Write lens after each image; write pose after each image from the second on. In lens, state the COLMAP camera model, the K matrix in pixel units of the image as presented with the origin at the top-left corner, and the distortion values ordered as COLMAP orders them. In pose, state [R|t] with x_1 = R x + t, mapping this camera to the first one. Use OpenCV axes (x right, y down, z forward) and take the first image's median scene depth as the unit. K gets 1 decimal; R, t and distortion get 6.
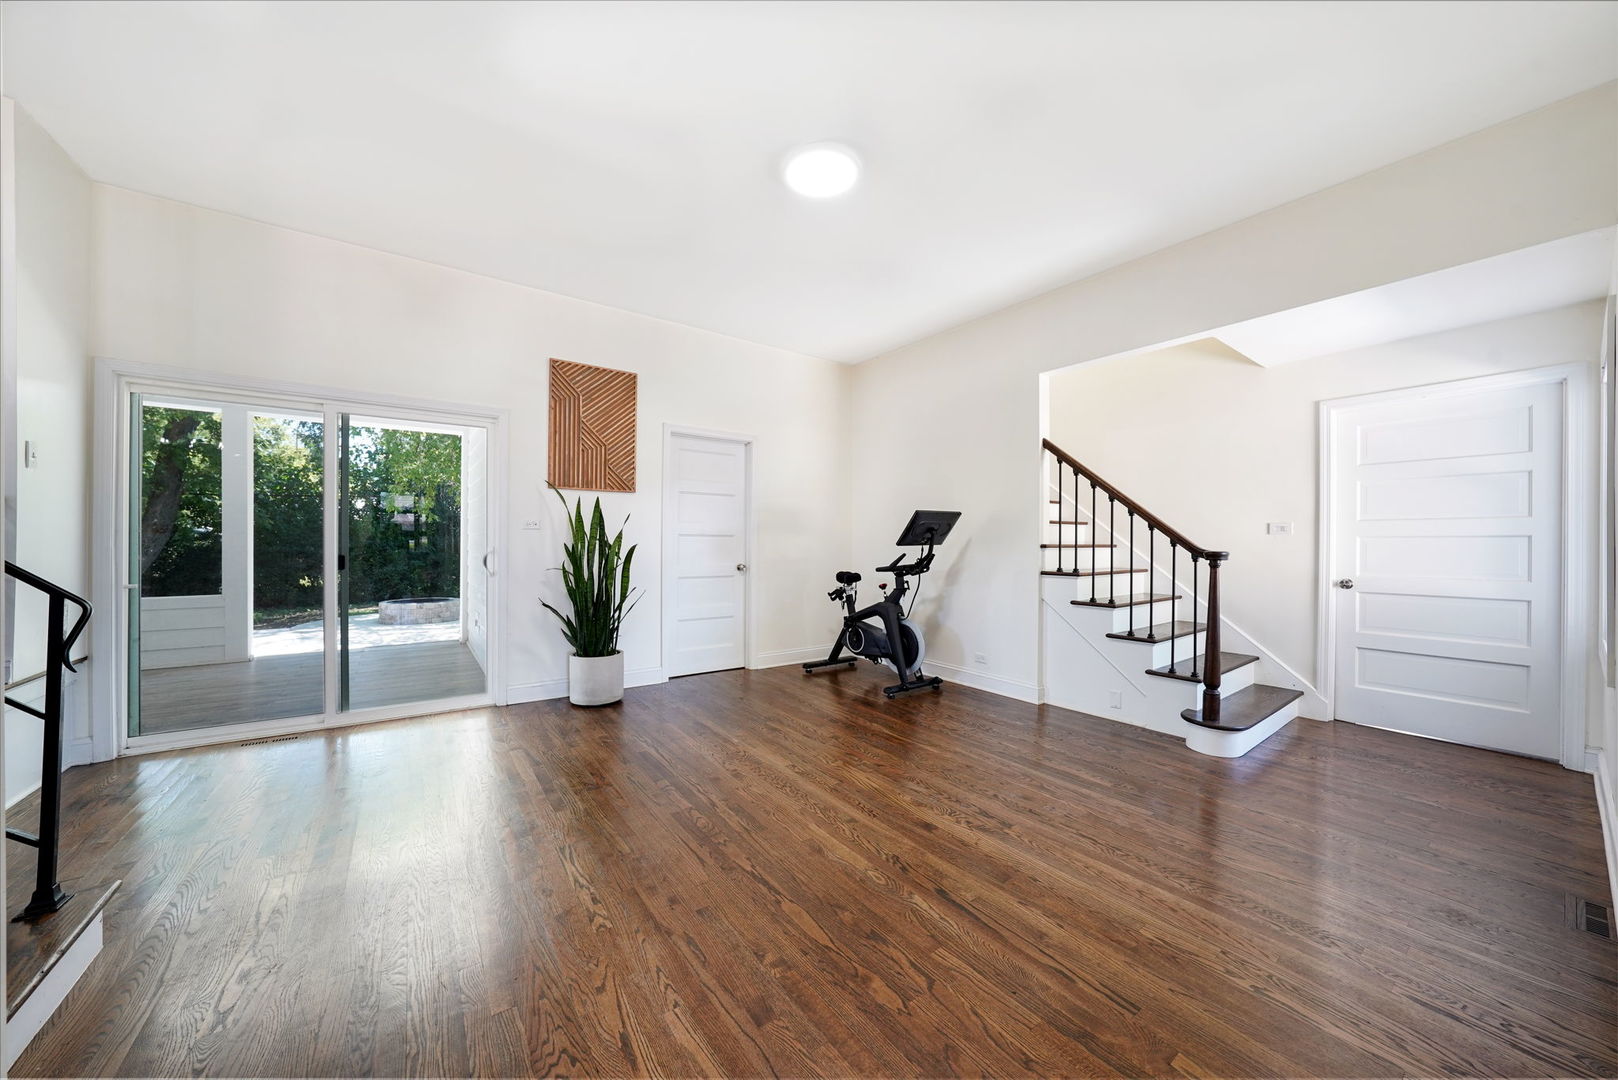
lens RADIAL K [[556.9, 0, 810.1], [0, 556.9, 532.7], [0, 0, 1]] dist [-0.007501, 0.000428]
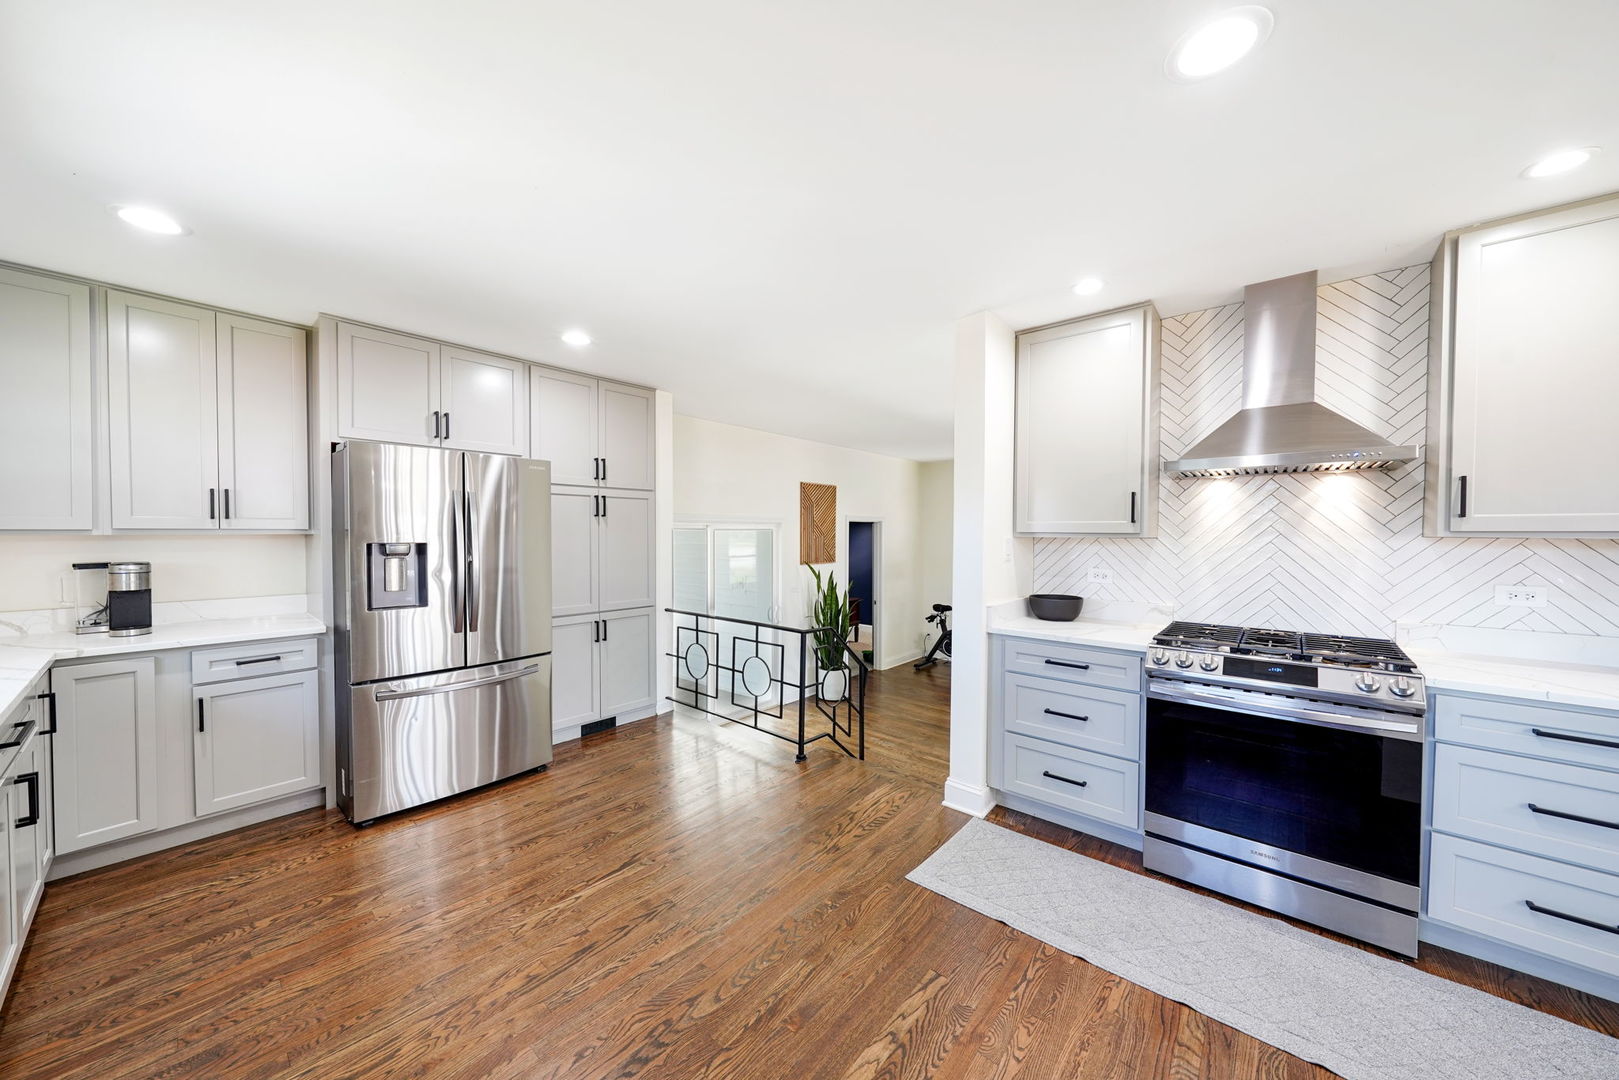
lens RADIAL K [[557.3, 0, 804.5], [0, 557.3, 544.1], [0, 0, 1]] dist [-0.007501, 0.000428]
pose [[0.972076, -0.015555, 0.234150, -0.807266], [0.007277, 0.999319, 0.036174, -0.191200], [-0.234554, -0.033460, 0.971527, -0.513967]]
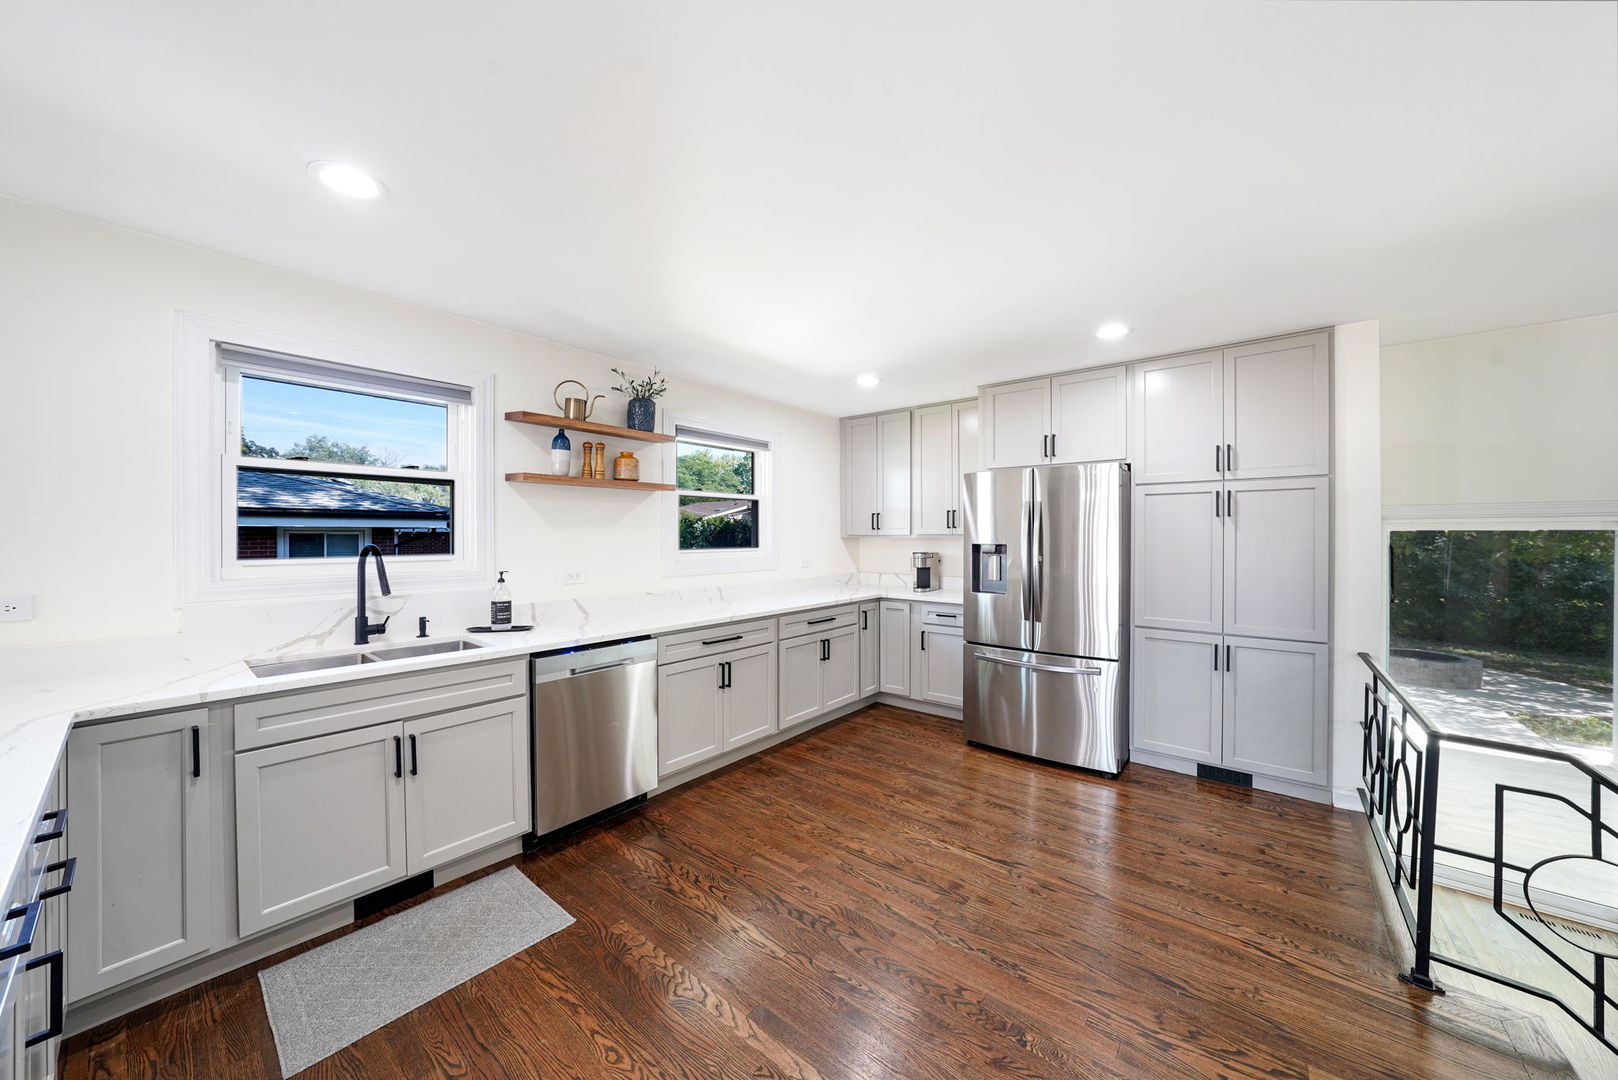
lens RADIAL K [[556.9, 0, 812.4], [0, 556.9, 544.4], [0, 0, 1]] dist [-0.007501, 0.000428]
pose [[0.268734, 0.002147, -0.963212, -0.358931], [0.015602, 0.999857, 0.006581, -0.182500], [0.963088, -0.016797, 0.268662, -0.275754]]
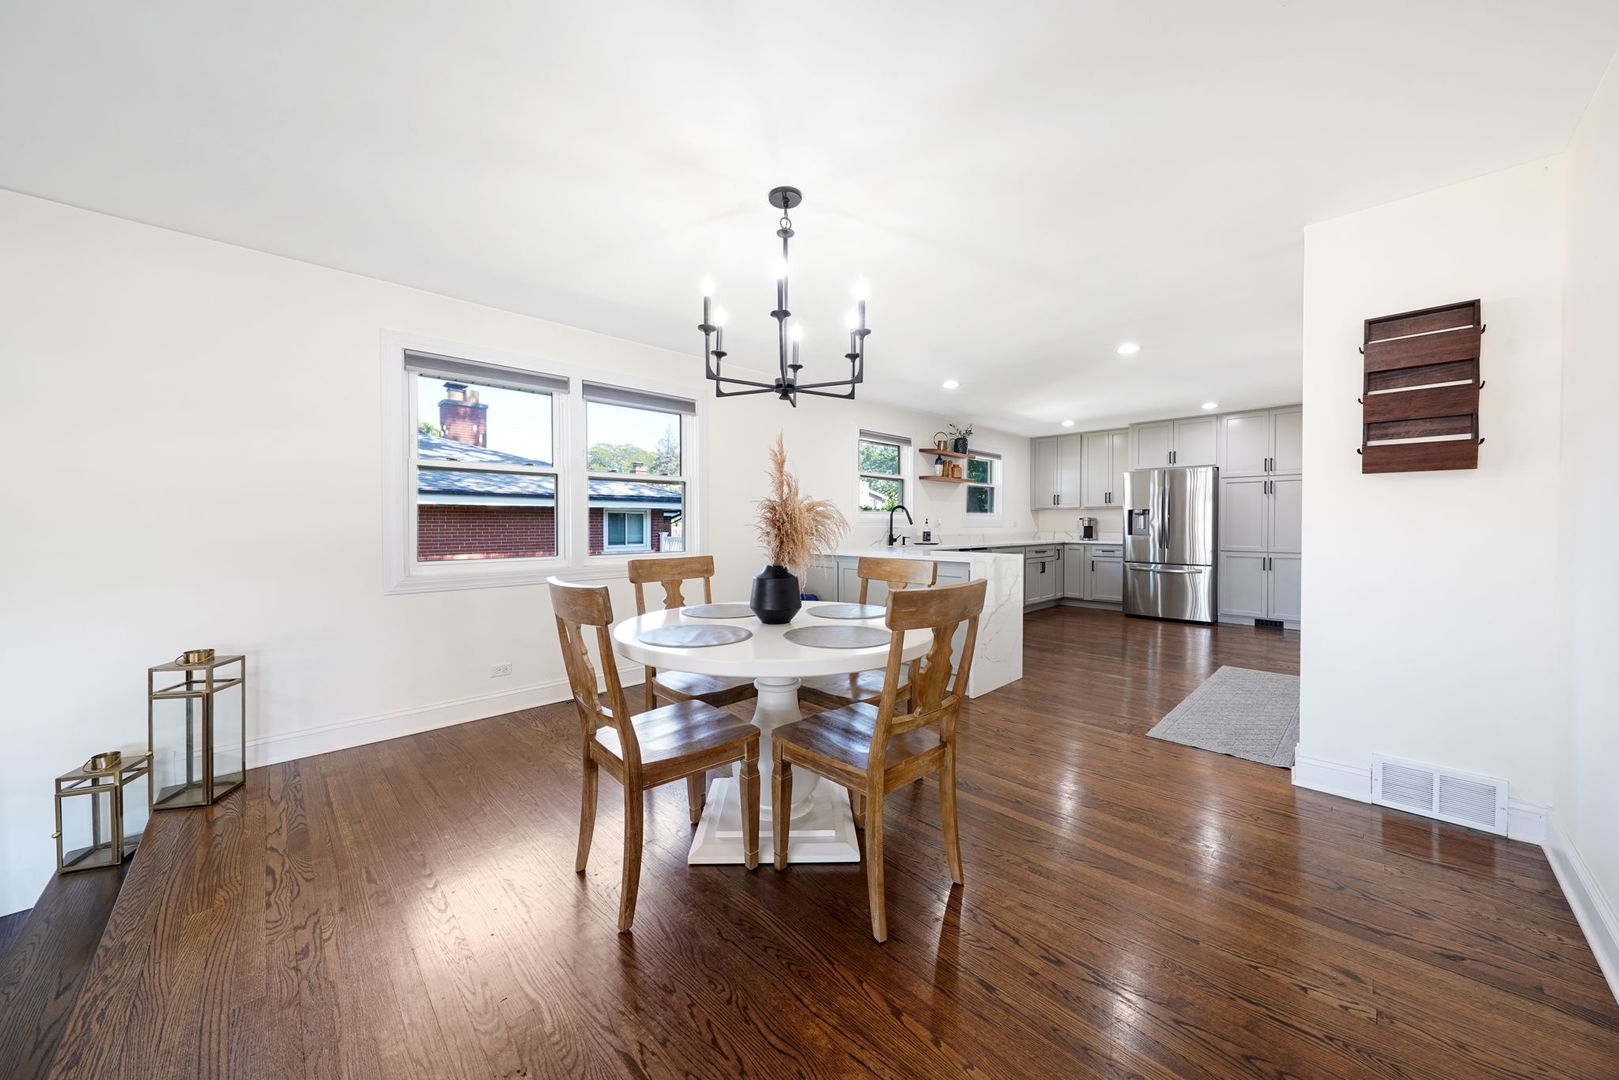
lens RADIAL K [[557.3, 0, 813.1], [0, 557.3, 531.9], [0, 0, 1]] dist [-0.007501, 0.000428]
pose [[0.151617, 0.002130, -0.988437, 0.360982], [0.013418, 0.999901, 0.004213, -0.126663], [0.988348, -0.013902, 0.151573, -0.980847]]
